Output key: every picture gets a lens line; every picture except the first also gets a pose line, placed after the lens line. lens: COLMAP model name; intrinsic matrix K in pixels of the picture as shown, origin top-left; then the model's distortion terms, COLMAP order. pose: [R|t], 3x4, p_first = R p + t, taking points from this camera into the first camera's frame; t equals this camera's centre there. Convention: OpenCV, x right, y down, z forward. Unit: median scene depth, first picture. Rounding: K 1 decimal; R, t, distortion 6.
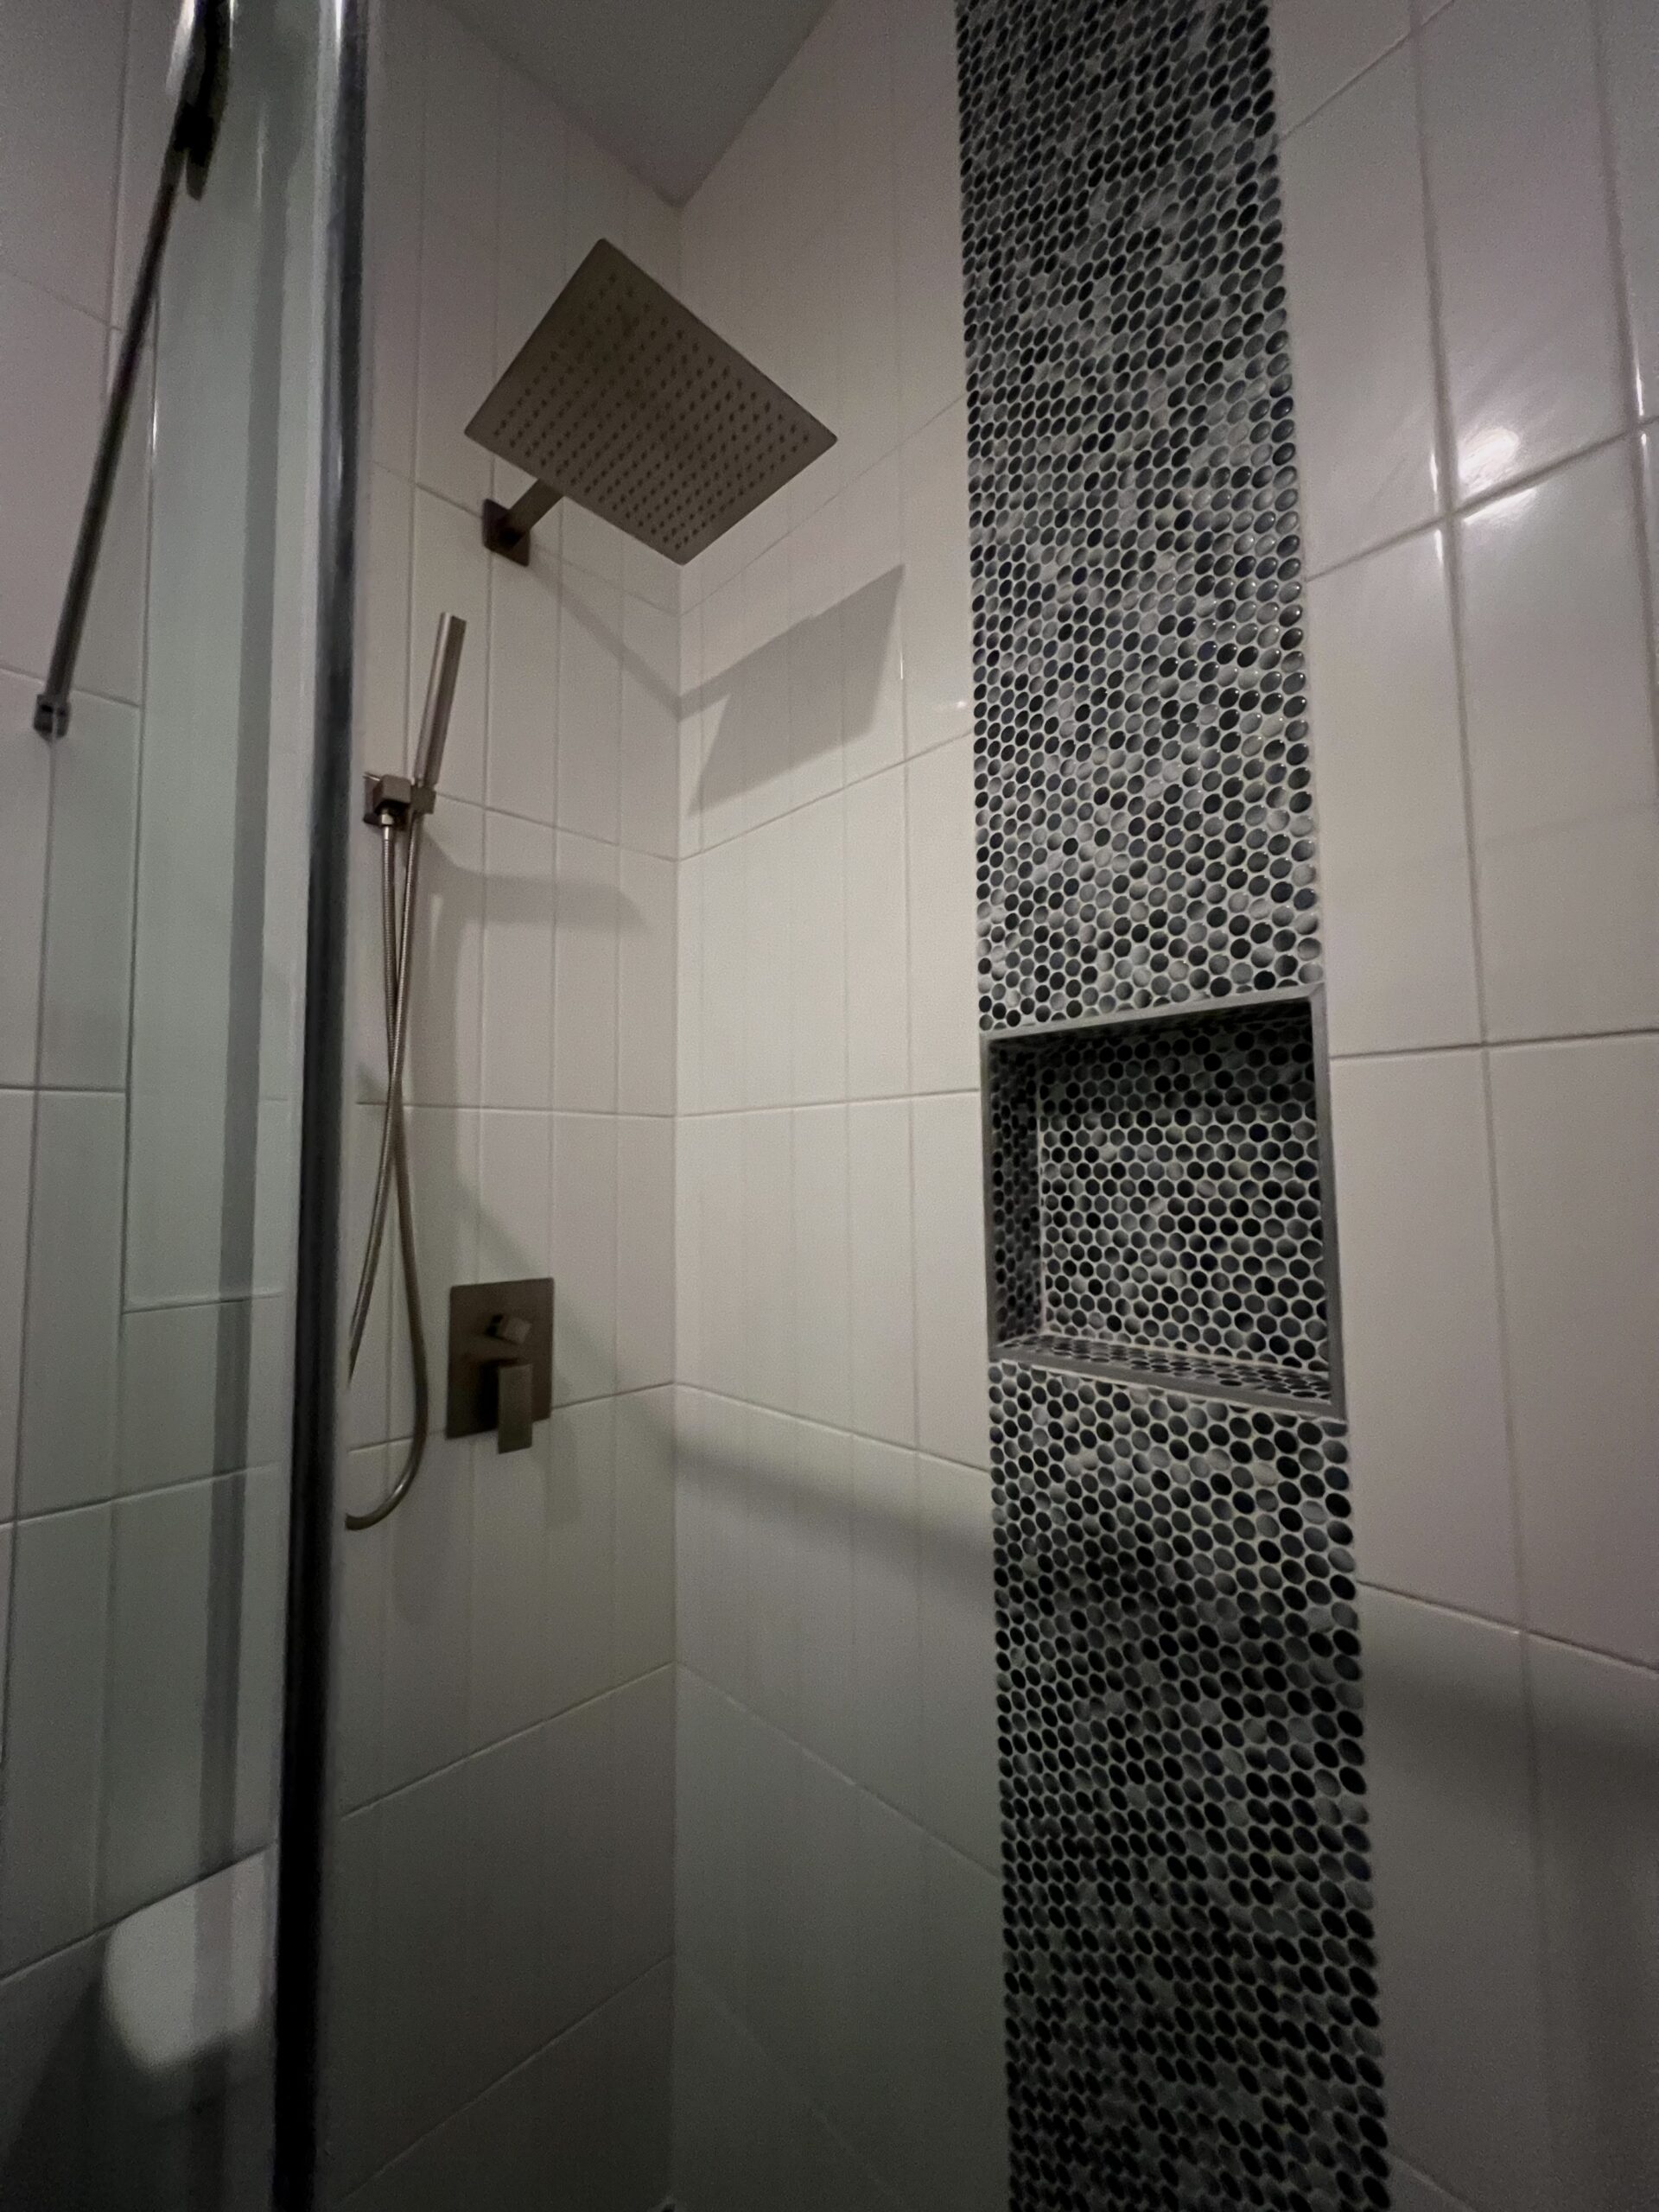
lens RADIAL K [[887.9, 0, 829.5], [0, 887.9, 1106.0], [0, 0, 1]] dist [0.002884, 0.000239]
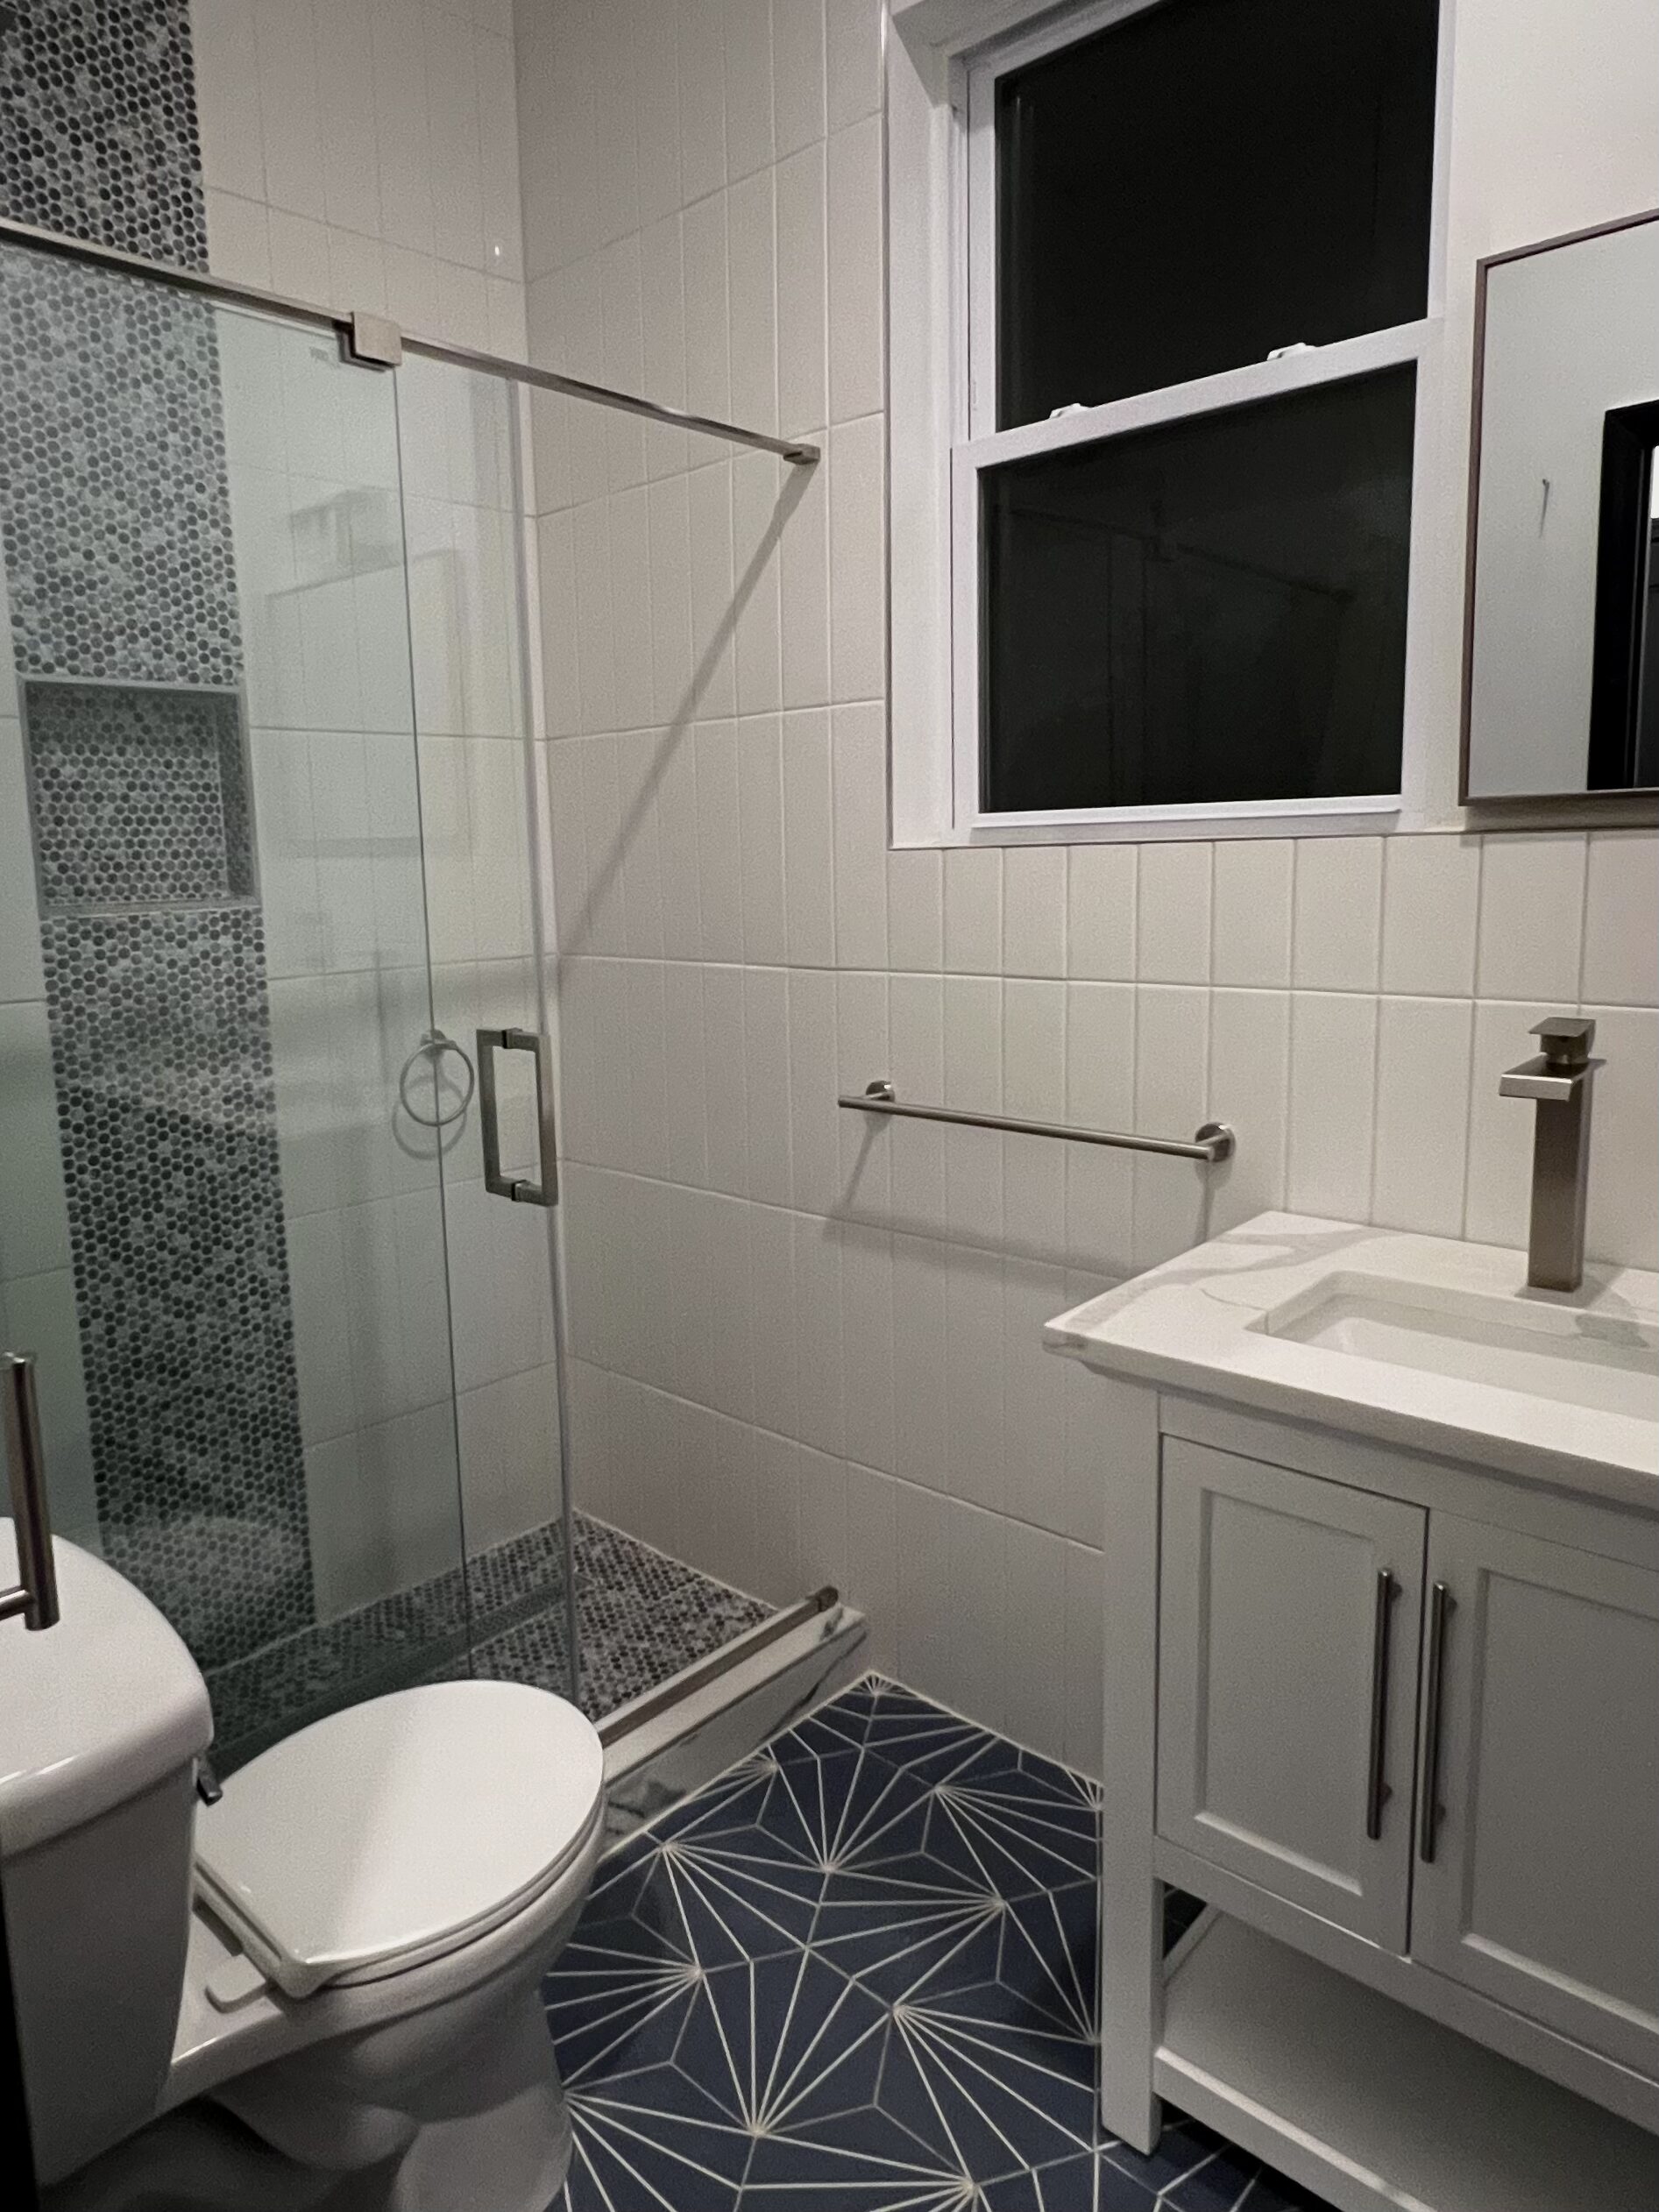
lens RADIAL K [[1551.5, 0, 829.5], [0, 1551.5, 1106.0], [0, 0, 1]] dist [-0.128111, 0.086671]
pose [[-0.072256, -0.145259, 0.986752, -2.418711], [-0.056026, 0.988367, 0.141394, 0.187277], [-0.995811, -0.045067, -0.079554, -0.044522]]
